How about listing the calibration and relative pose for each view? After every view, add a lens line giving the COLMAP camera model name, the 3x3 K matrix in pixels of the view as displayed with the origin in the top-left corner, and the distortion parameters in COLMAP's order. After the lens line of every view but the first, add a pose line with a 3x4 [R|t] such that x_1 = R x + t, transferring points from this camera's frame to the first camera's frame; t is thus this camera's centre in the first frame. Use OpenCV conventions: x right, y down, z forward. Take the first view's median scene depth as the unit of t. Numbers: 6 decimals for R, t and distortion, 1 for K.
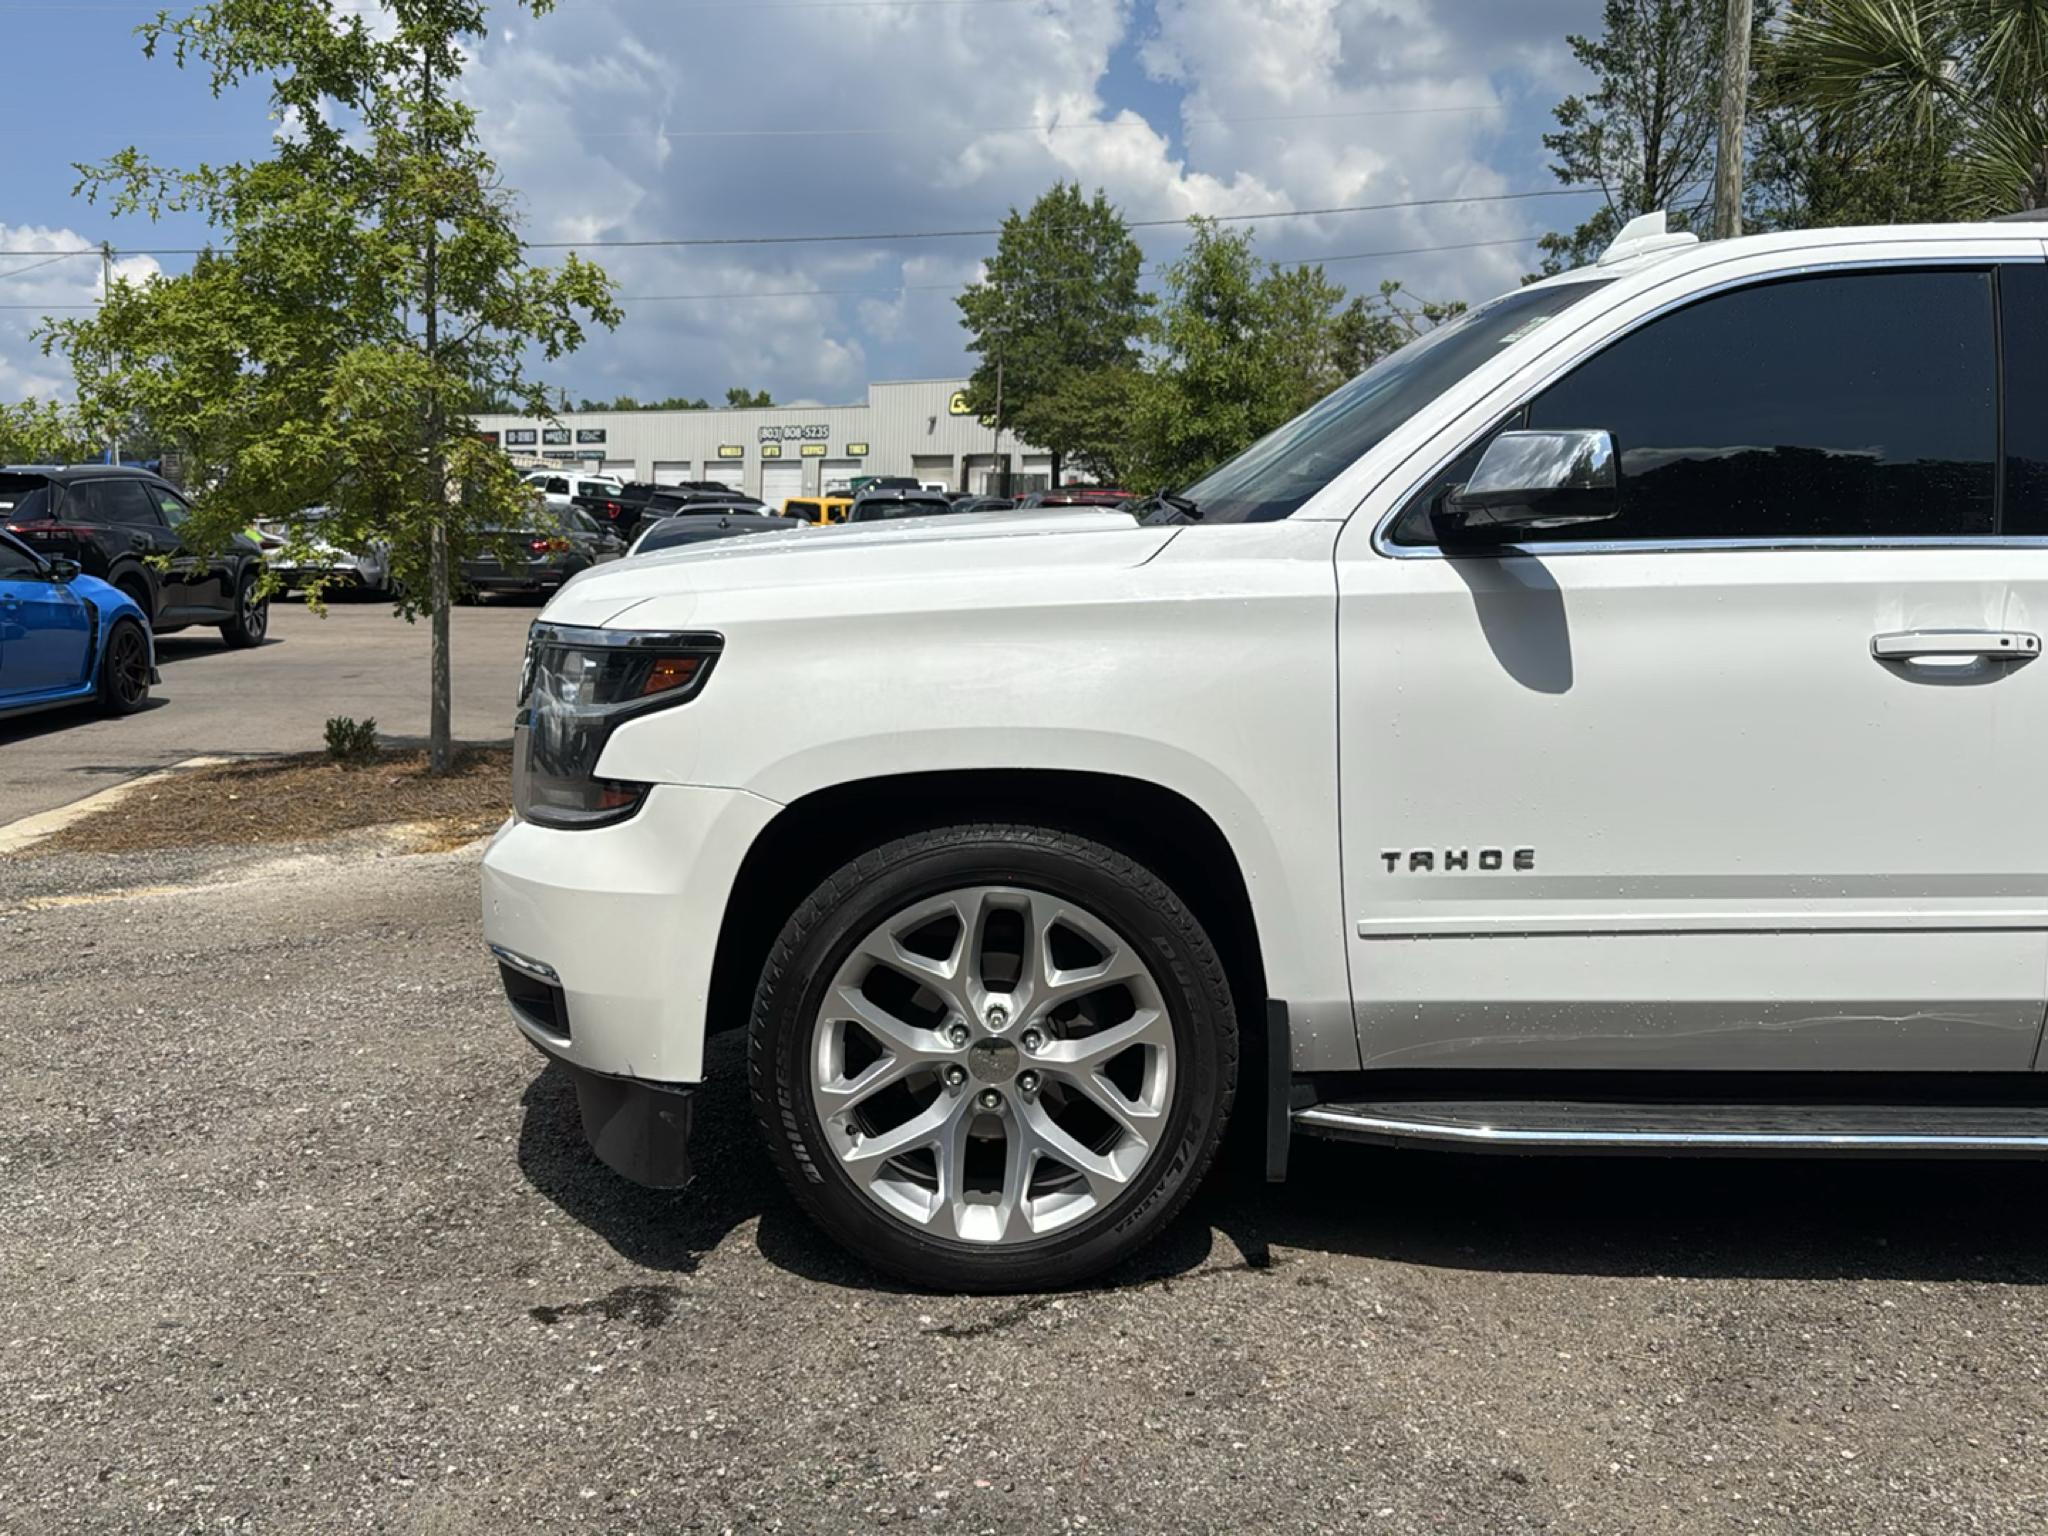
lens RADIAL K [[1814.6, 0, 1020.3], [0, 1814.6, 763.3], [0, 0, 1]] dist [0.088561, -0.151445]
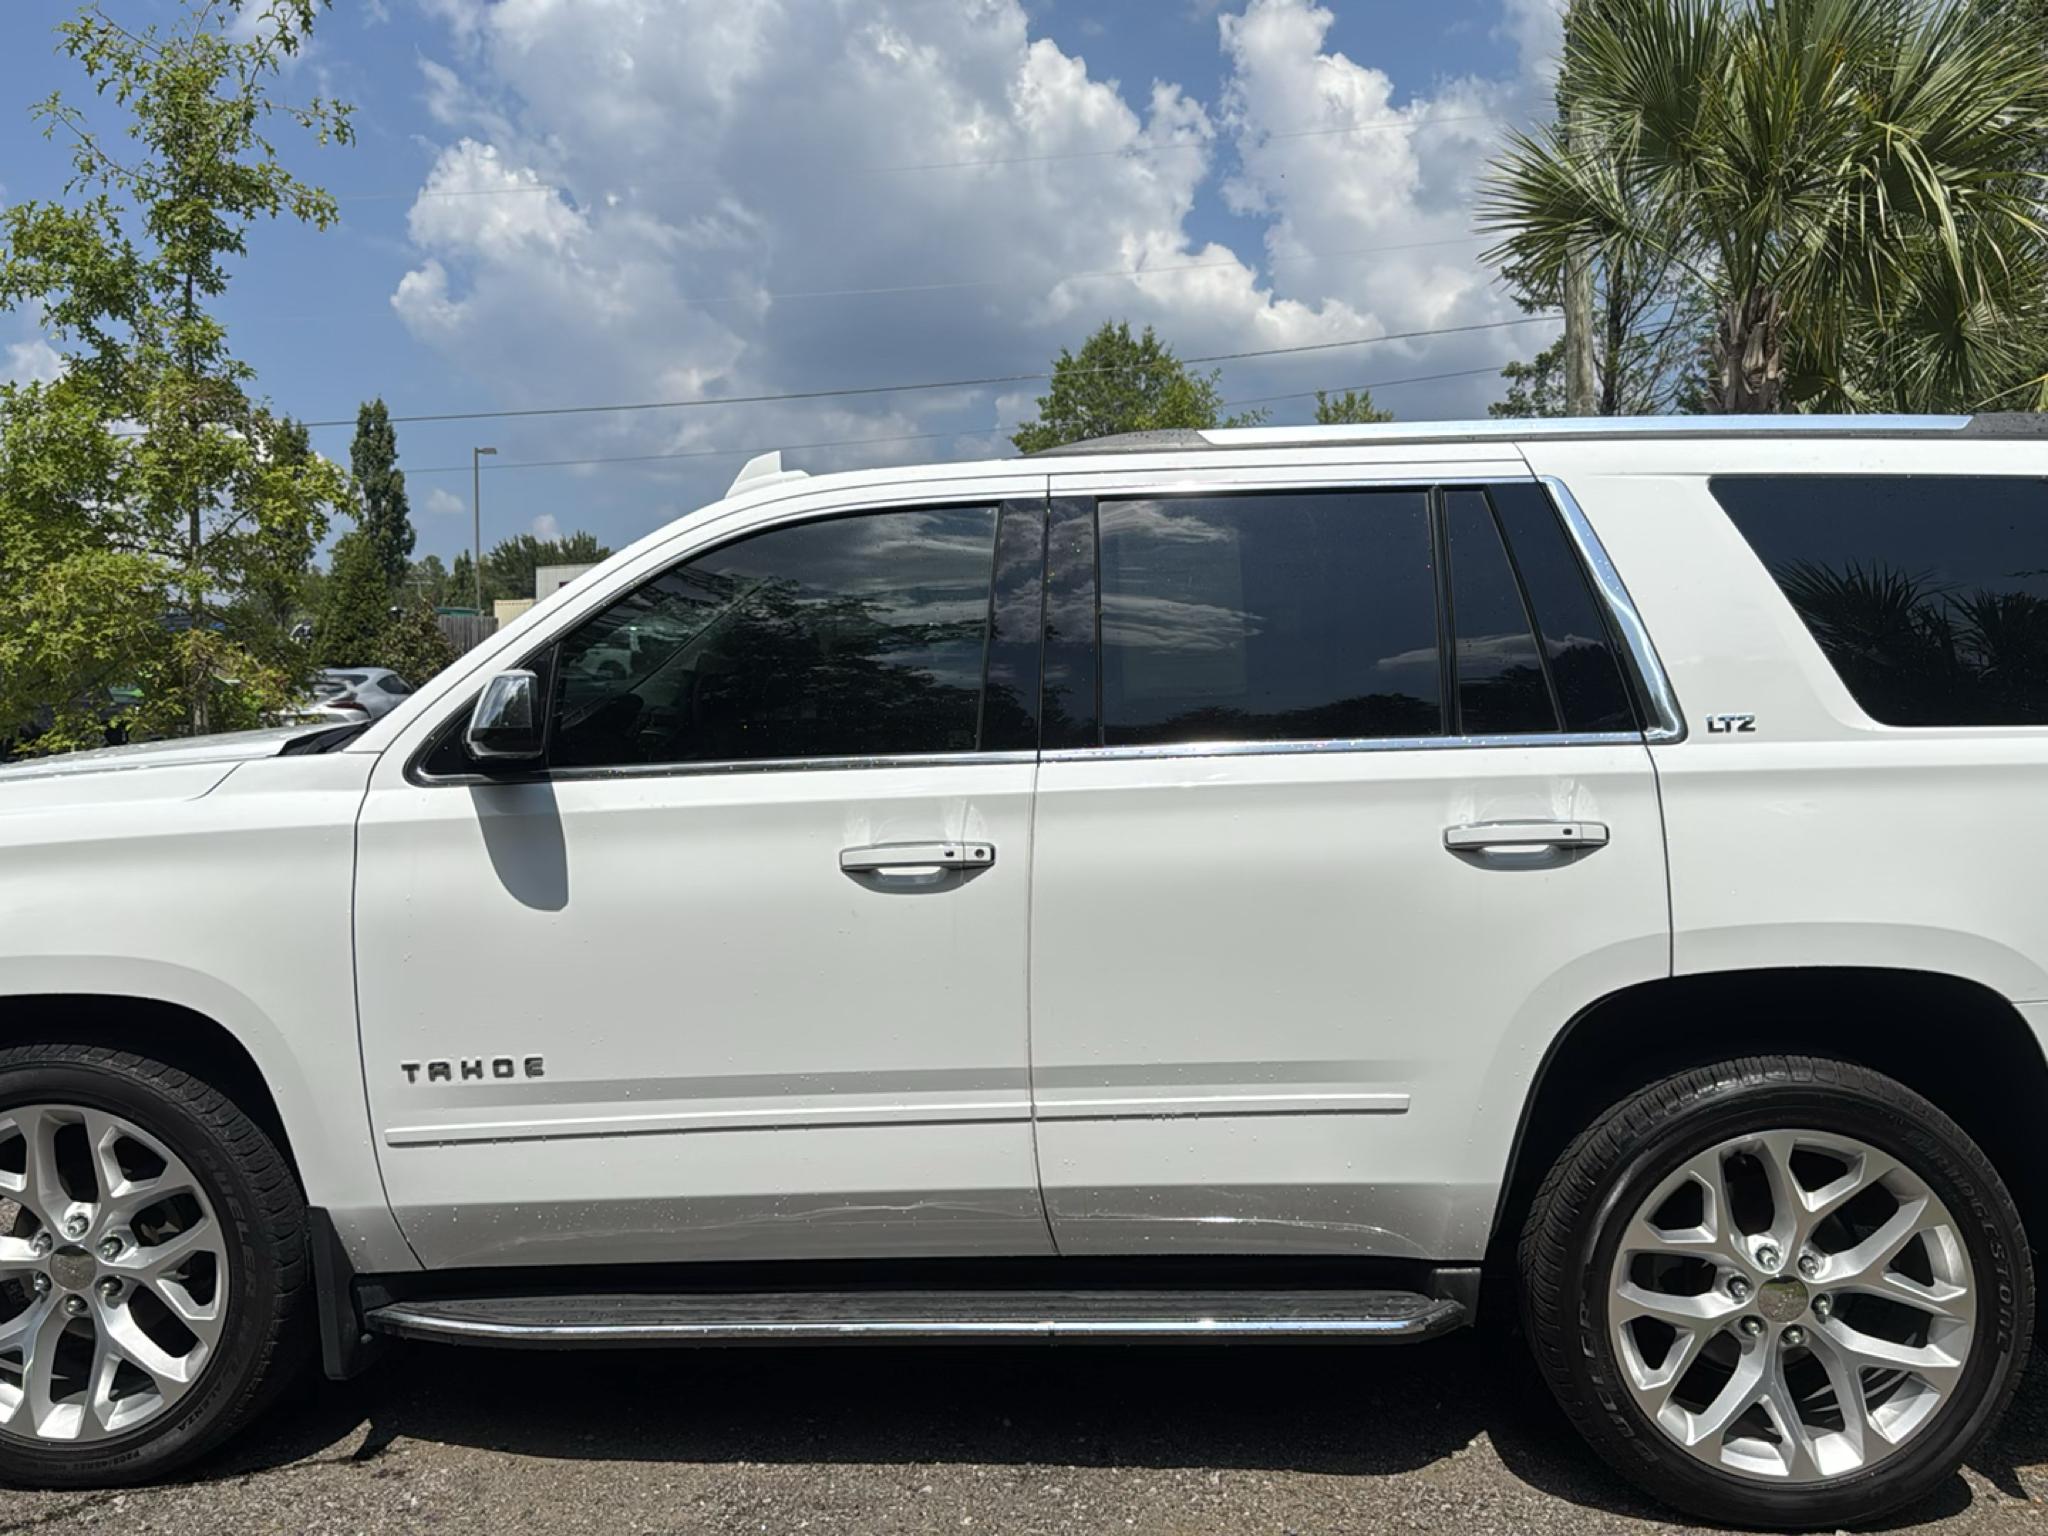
lens RADIAL K [[1814.6, 0, 1018.8], [0, 1814.6, 771.9], [0, 0, 1]] dist [0.088561, -0.151445]
pose [[0.998058, -0.029221, -0.055003, 0.582636], [0.025586, 0.997512, -0.065684, -0.039323], [0.056786, 0.064149, 0.996323, -0.054092]]
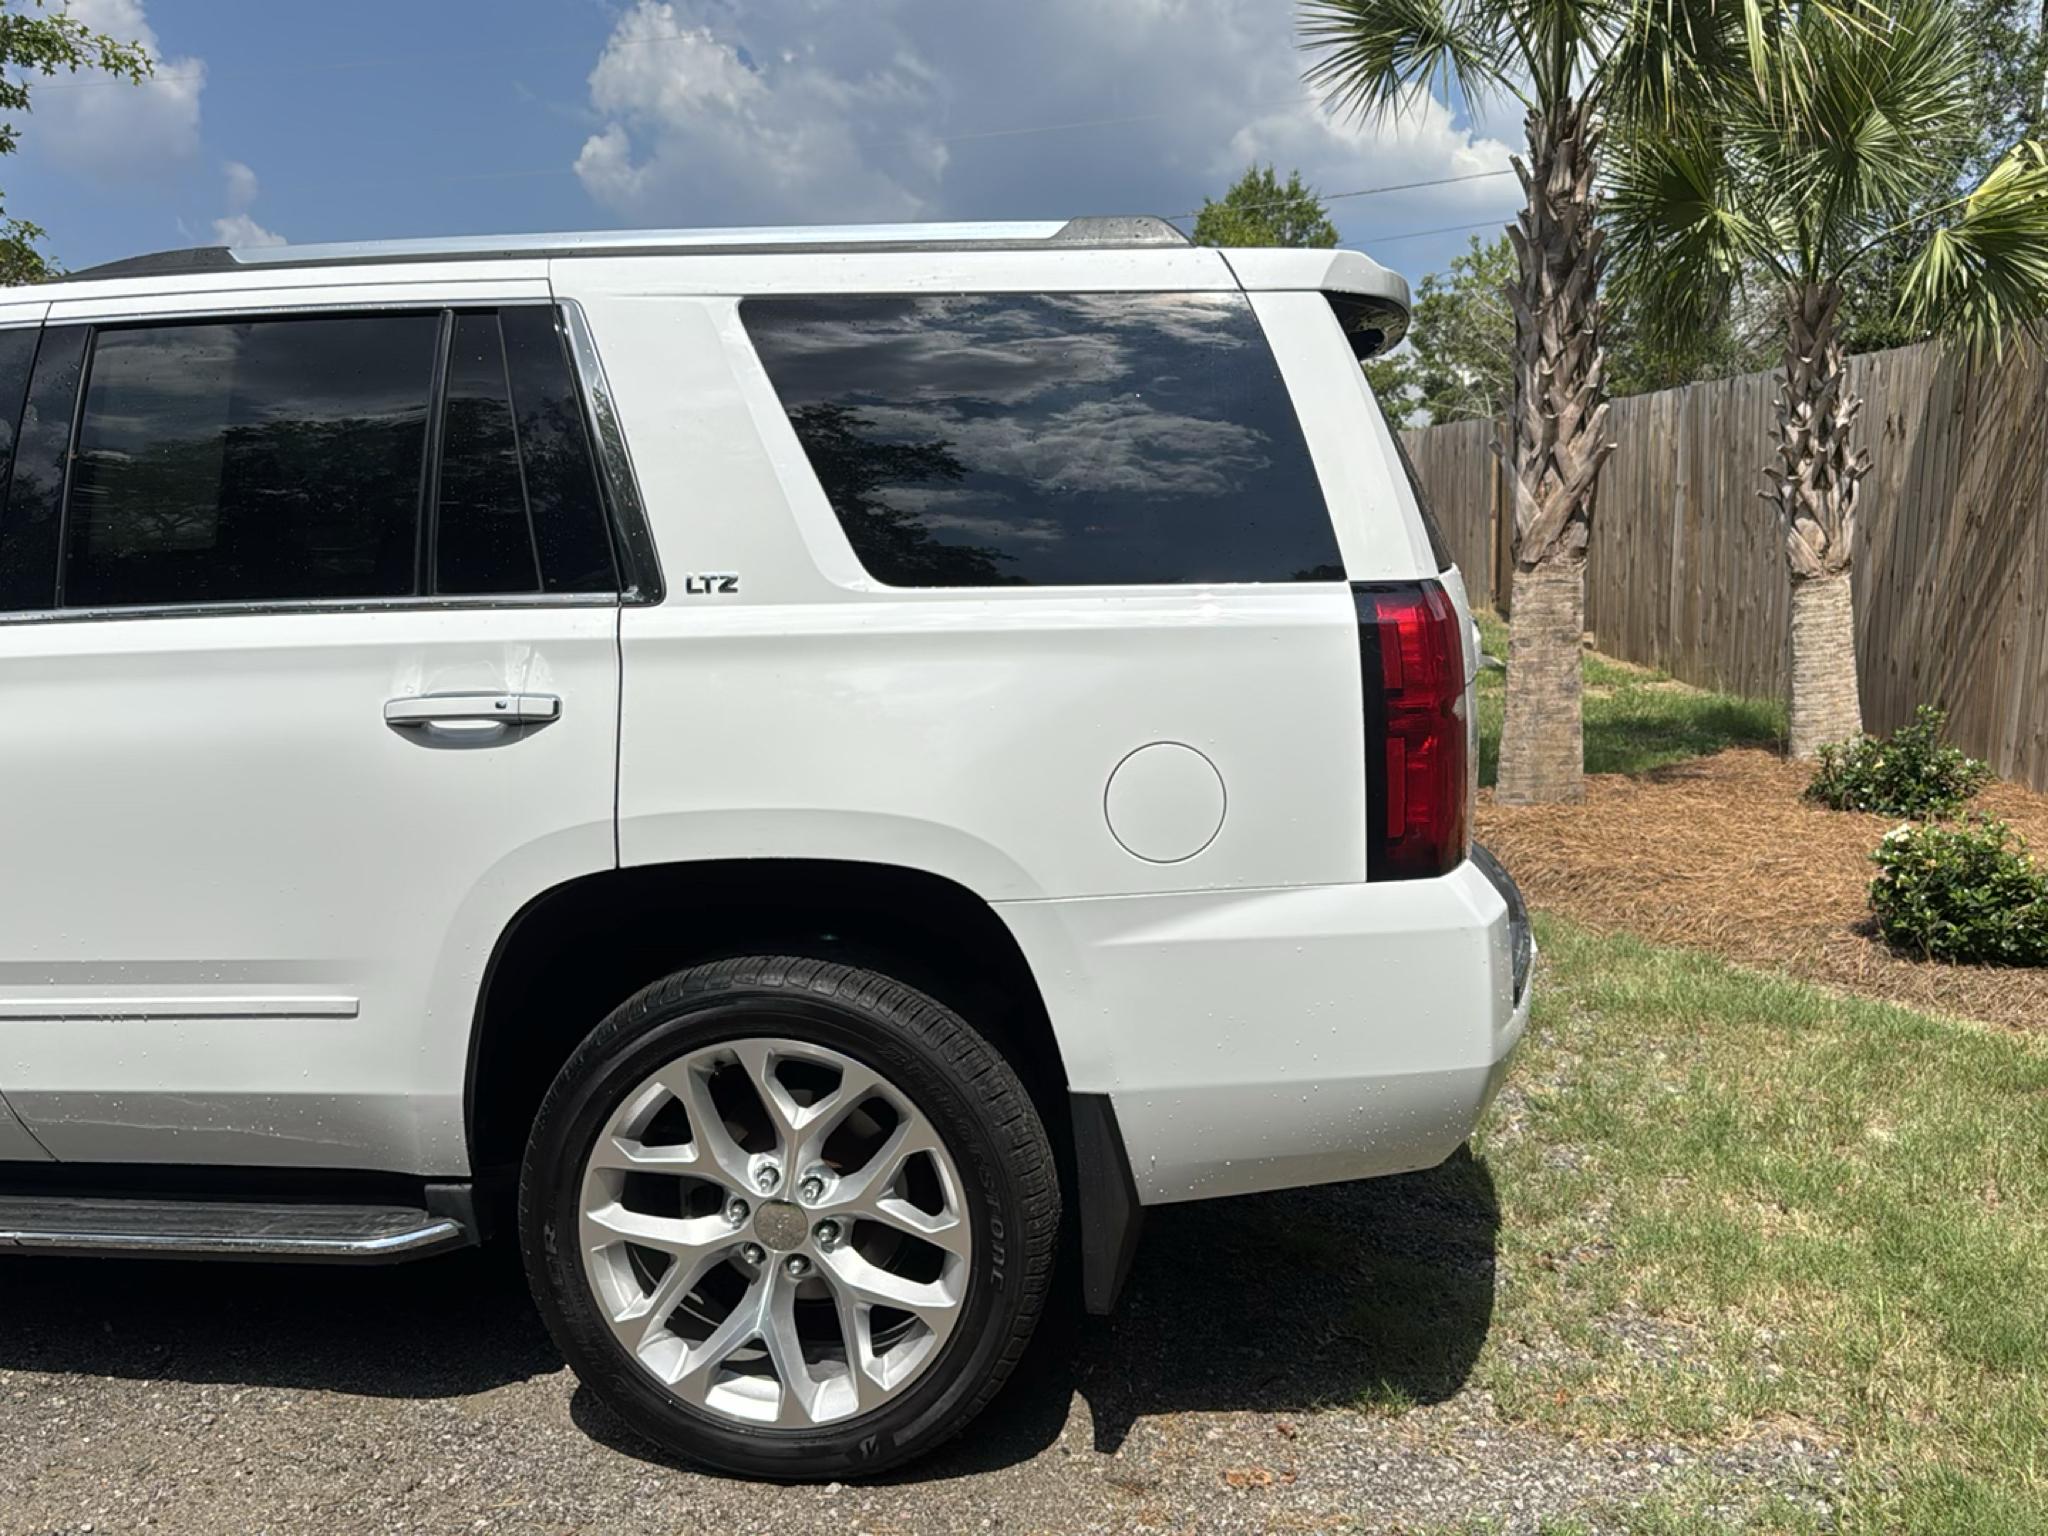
lens RADIAL K [[1814.6, 0, 1022.1], [0, 1814.6, 770.8], [0, 0, 1]] dist [0.088561, -0.151445]
pose [[0.988467, -0.018307, -0.150328, 1.179800], [0.019378, 0.999796, 0.005661, -0.033527], [0.150194, -0.008509, 0.988620, 0.118126]]
